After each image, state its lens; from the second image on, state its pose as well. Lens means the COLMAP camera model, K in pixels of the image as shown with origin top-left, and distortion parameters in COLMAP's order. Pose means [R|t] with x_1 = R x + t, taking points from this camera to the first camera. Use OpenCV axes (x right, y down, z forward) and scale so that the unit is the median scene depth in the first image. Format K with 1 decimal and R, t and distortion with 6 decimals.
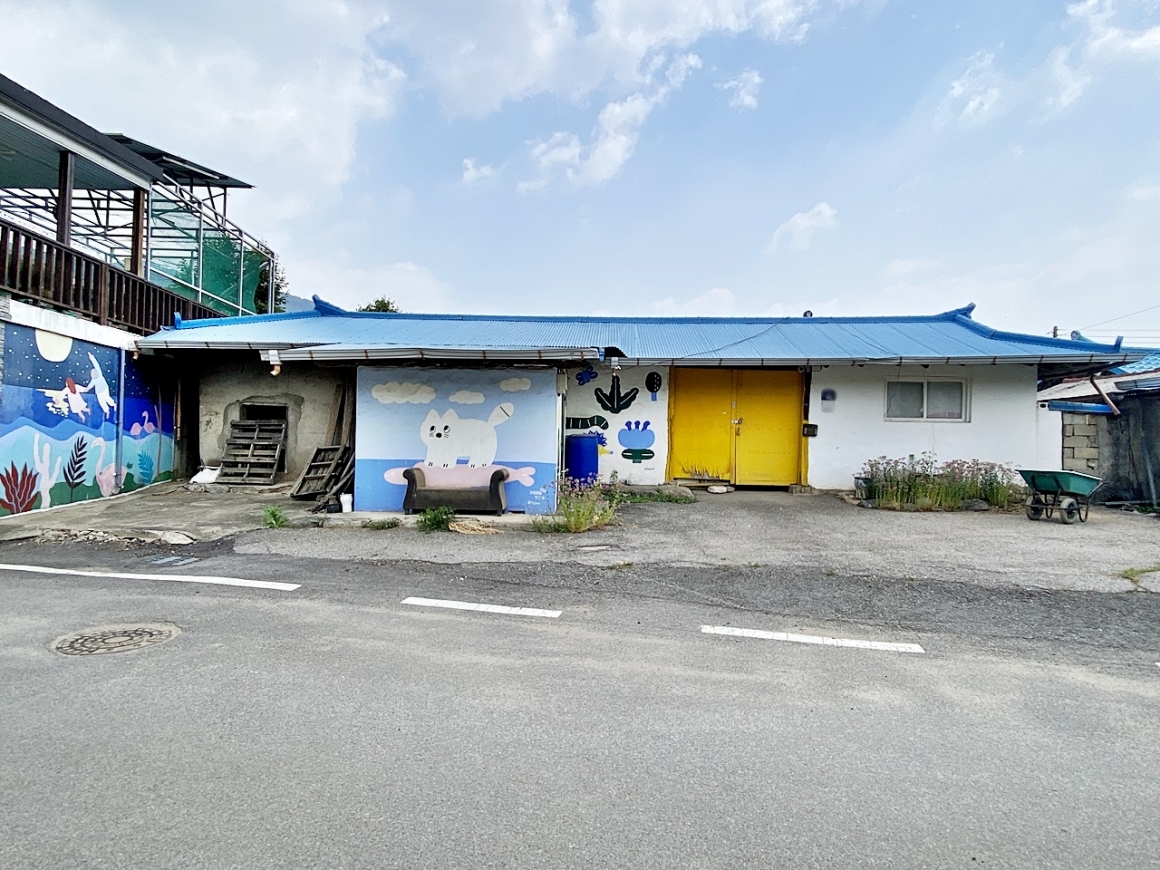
lens RADIAL K [[626.6, 0, 578.0], [0, 626.6, 433.9], [0, 0, 1]] dist [0.050610, -0.044944]
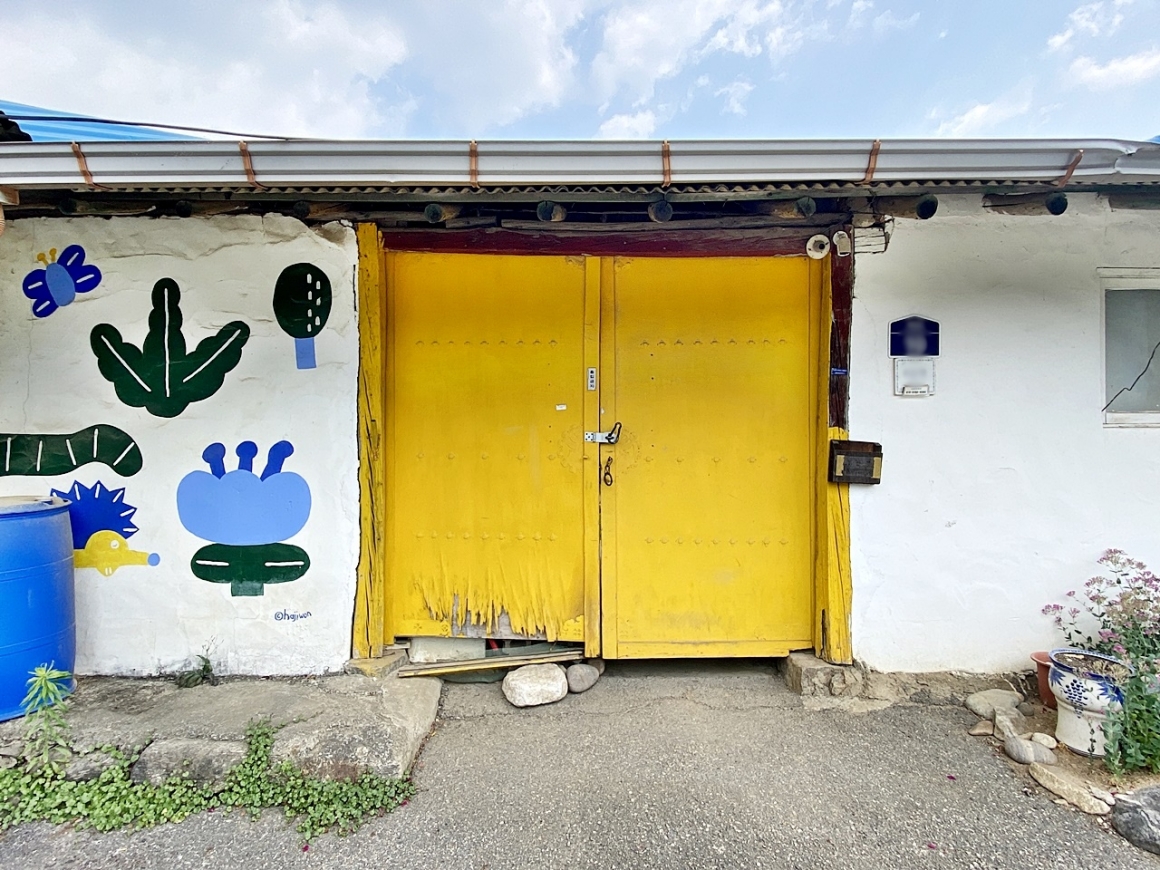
lens RADIAL K [[626.6, 0, 578.0], [0, 626.6, 433.9], [0, 0, 1]] dist [0.050610, -0.044944]
pose [[0.997140, -0.022075, 0.072274, 0.249777], [0.022448, 0.999739, -0.004343, -0.022332], [-0.072159, 0.005953, 0.997375, 0.806838]]
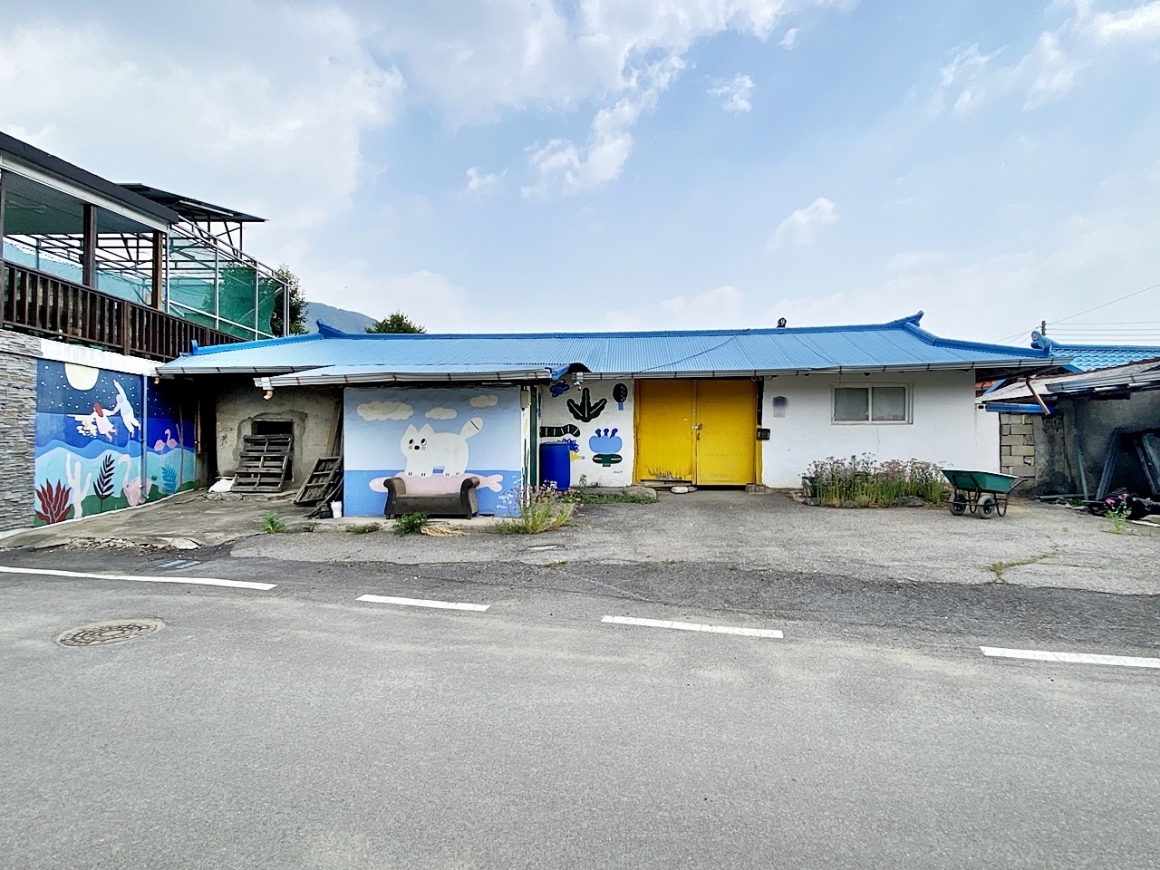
lens RADIAL K [[599.5, 0, 580.0], [0, 599.5, 435.0], [0, 0, 1]] dist [0.046910, -0.040194]
pose [[0.999152, -0.020192, -0.035885, 0.097960], [0.020455, 0.999766, 0.006981, -0.020081], [0.035736, -0.007709, 0.999332, -0.056363]]
